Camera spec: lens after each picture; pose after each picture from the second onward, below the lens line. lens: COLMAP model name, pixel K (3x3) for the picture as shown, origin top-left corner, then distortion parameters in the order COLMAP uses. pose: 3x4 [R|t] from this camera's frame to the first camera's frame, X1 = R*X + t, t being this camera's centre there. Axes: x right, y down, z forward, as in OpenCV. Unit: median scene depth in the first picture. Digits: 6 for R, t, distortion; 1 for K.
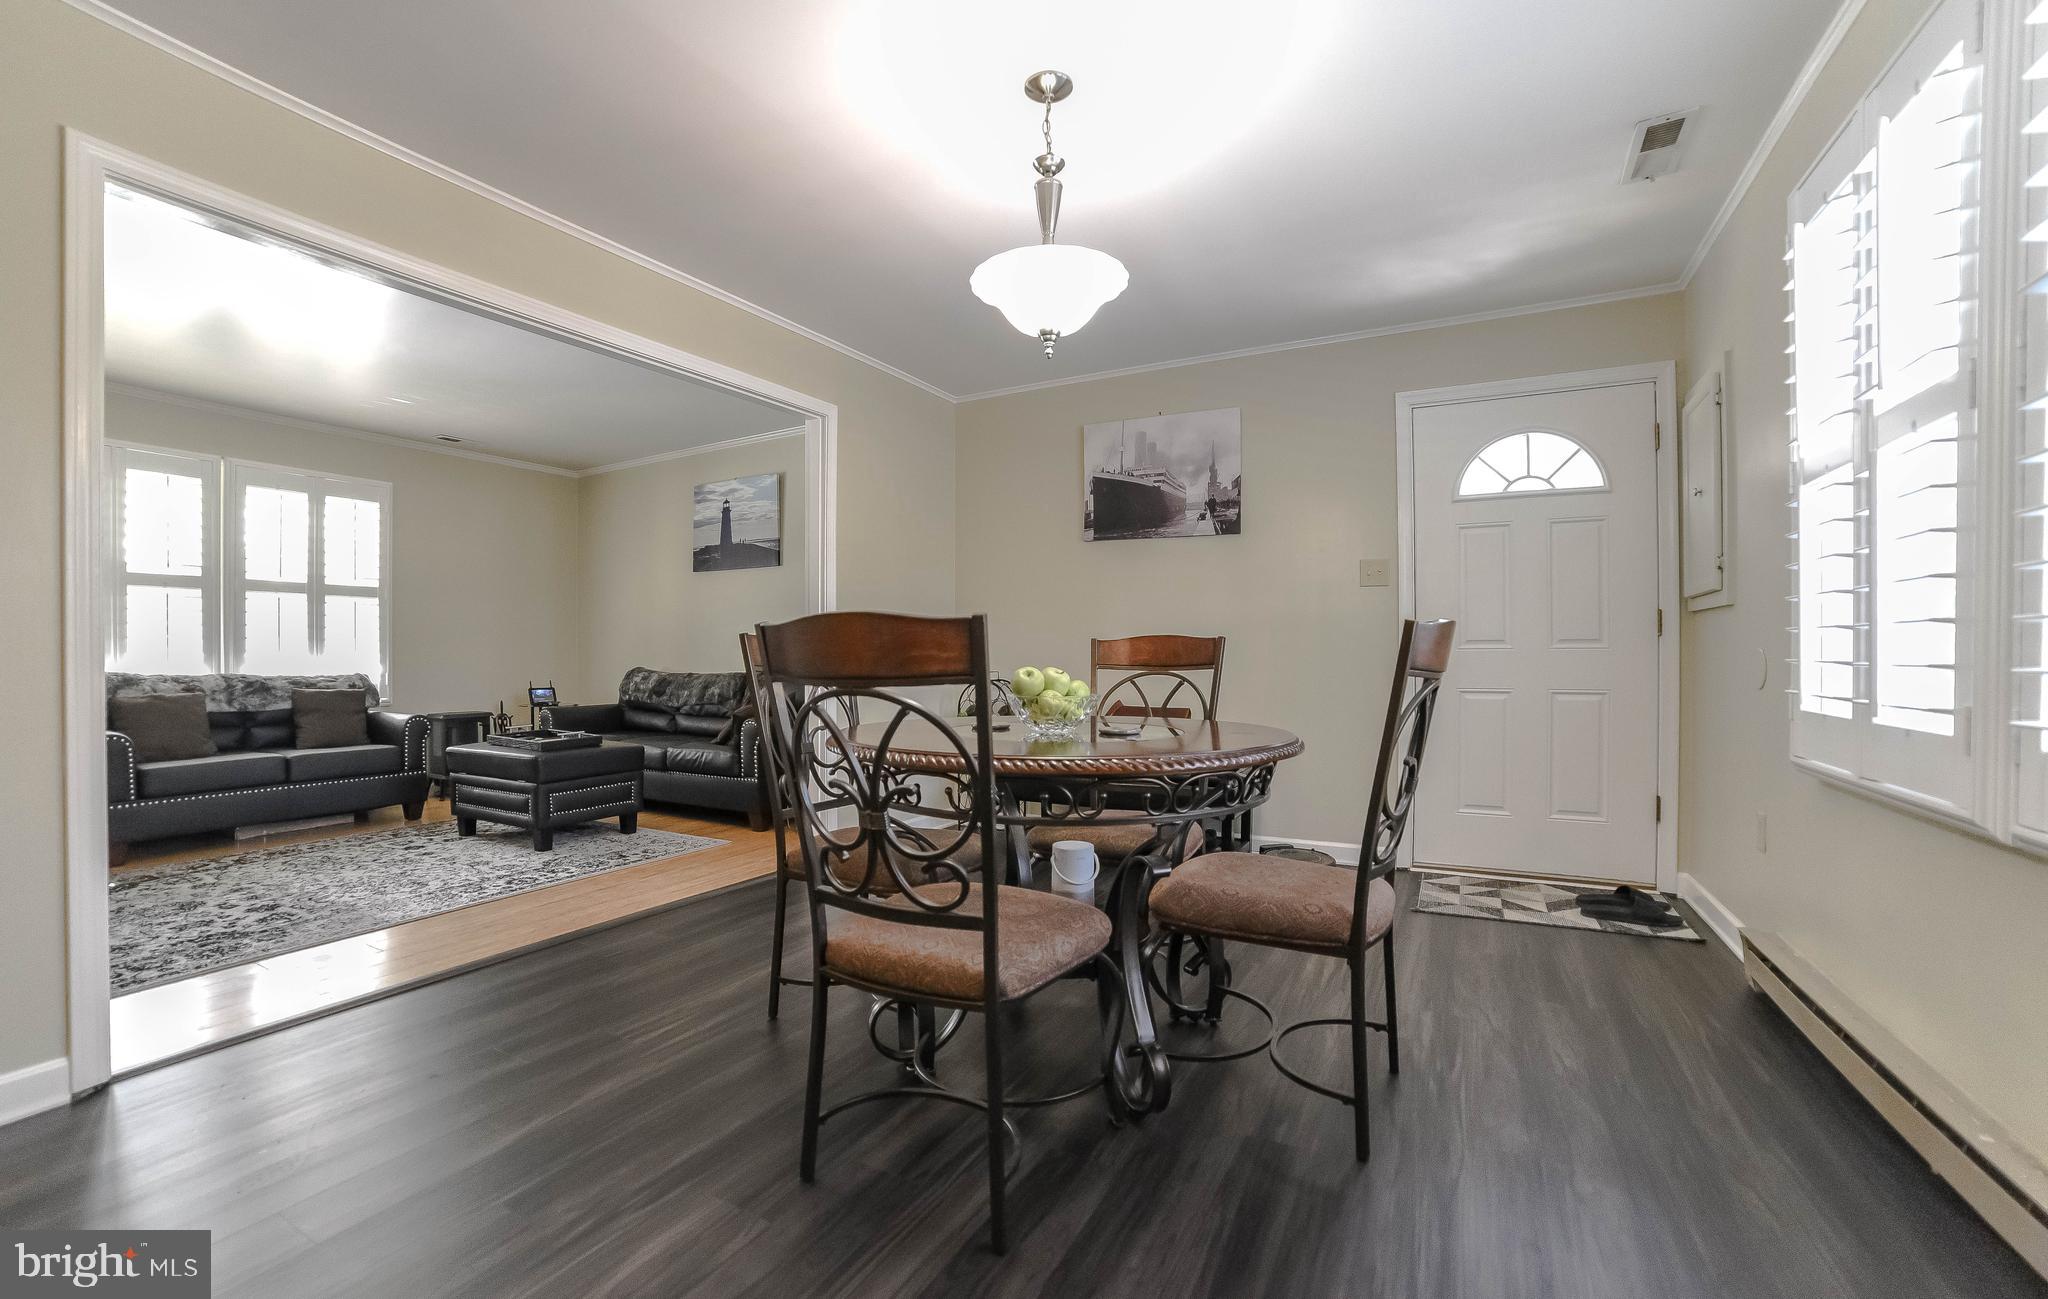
lens RADIAL K [[849.4, 0, 986.4], [0, 849.4, 661.3], [0, 0, 1]] dist [-0.103783, 0.037385]
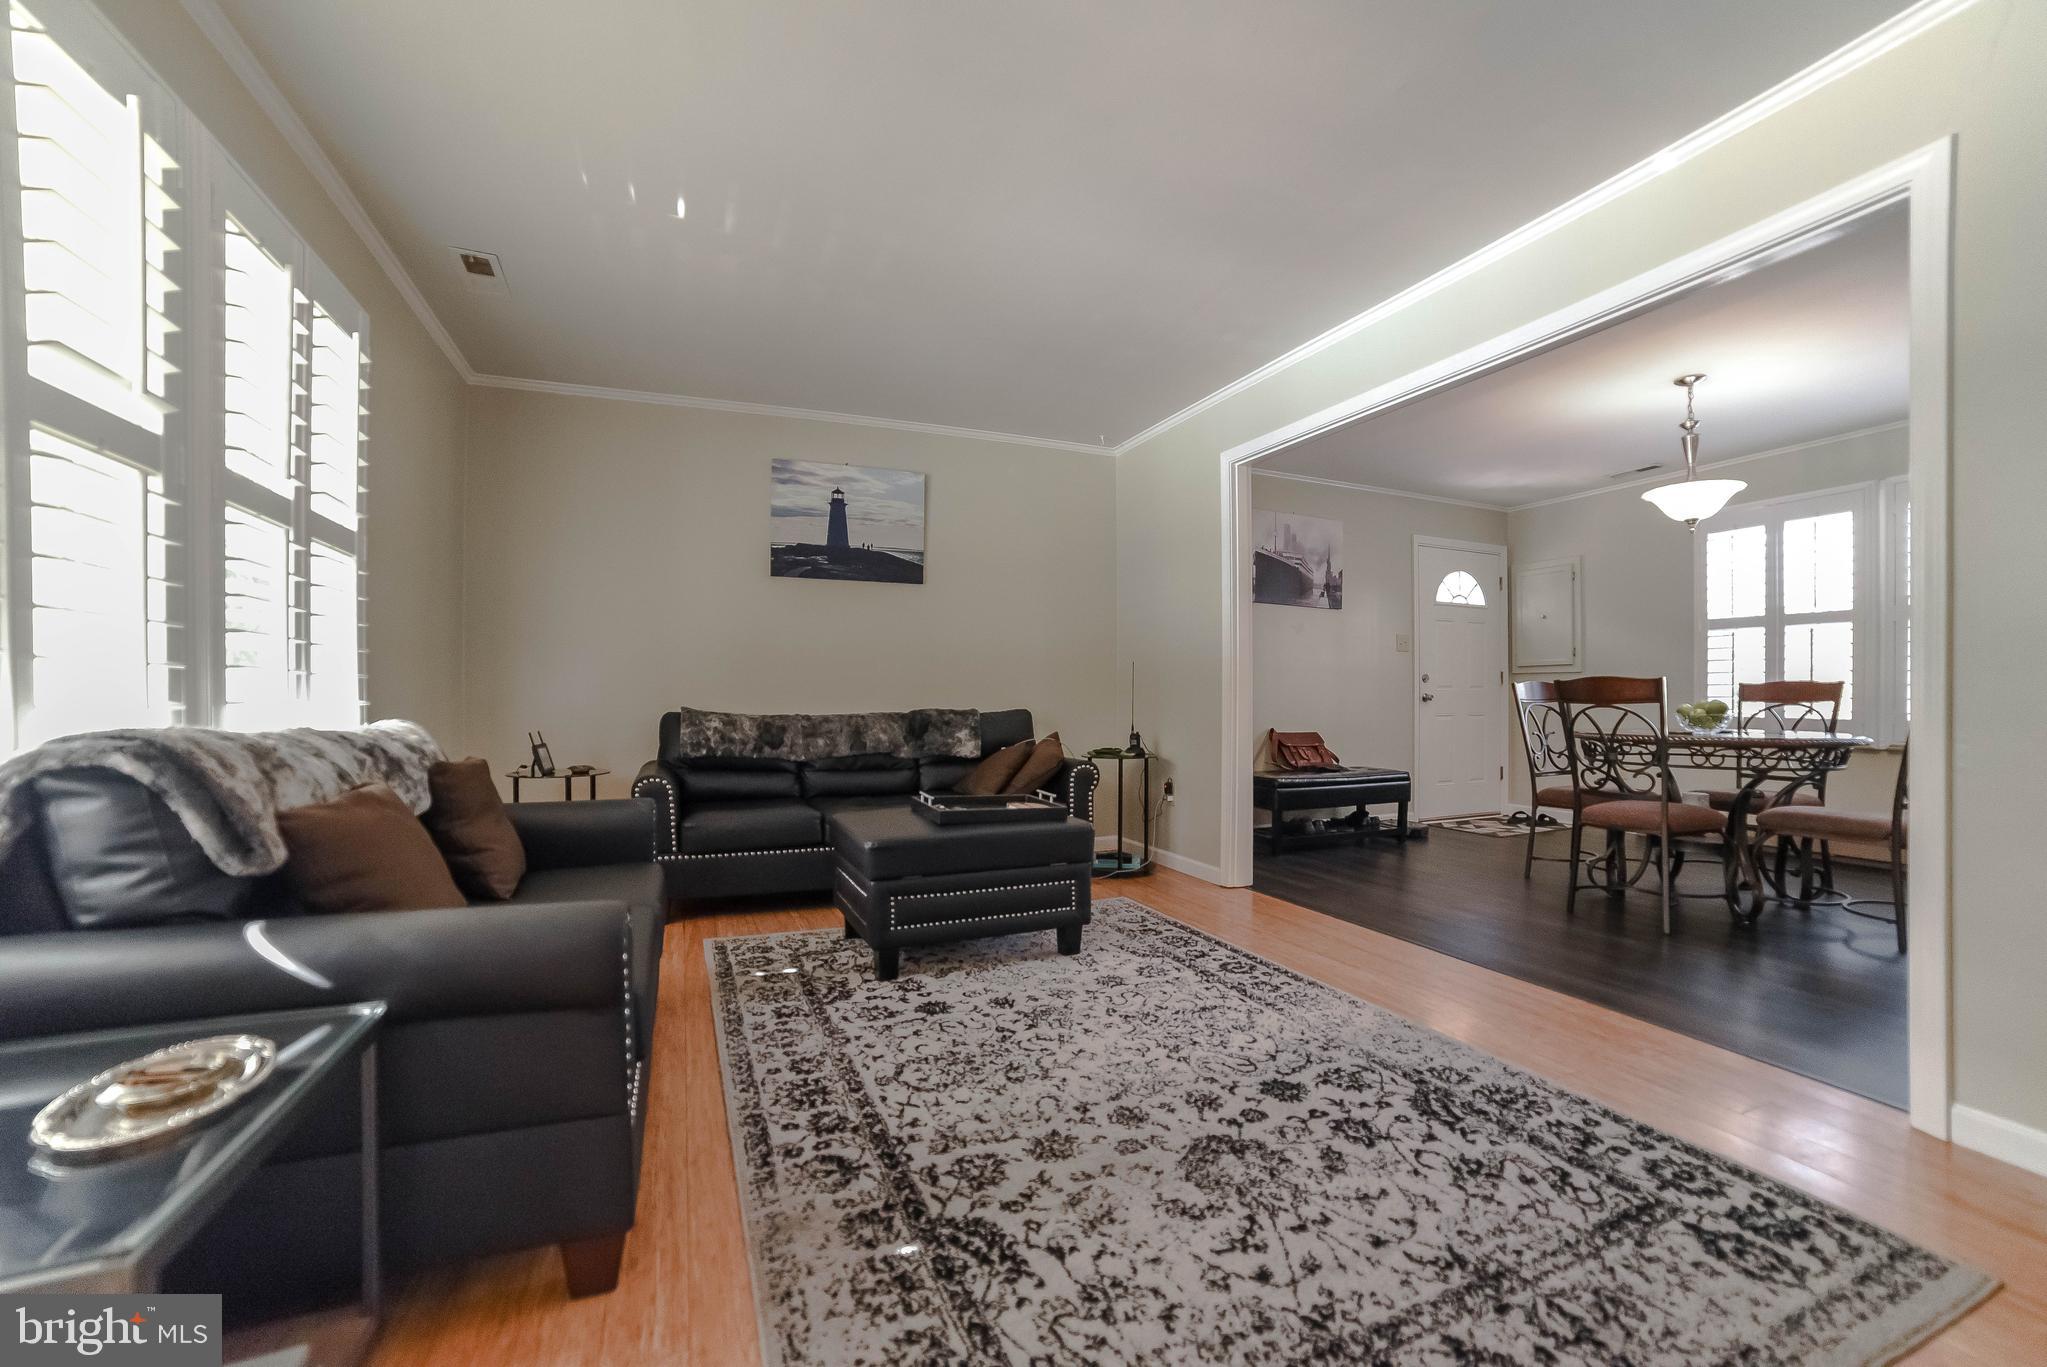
lens RADIAL K [[829.4, 0, 1023.7], [0, 829.4, 692.0], [0, 0, 1]] dist [-0.103027, 0.039146]
pose [[0.609051, 0.007340, 0.793097, -1.048156], [0.002140, 0.999938, -0.010897, 0.003503], [-0.793128, 0.008334, 0.608998, 0.530982]]
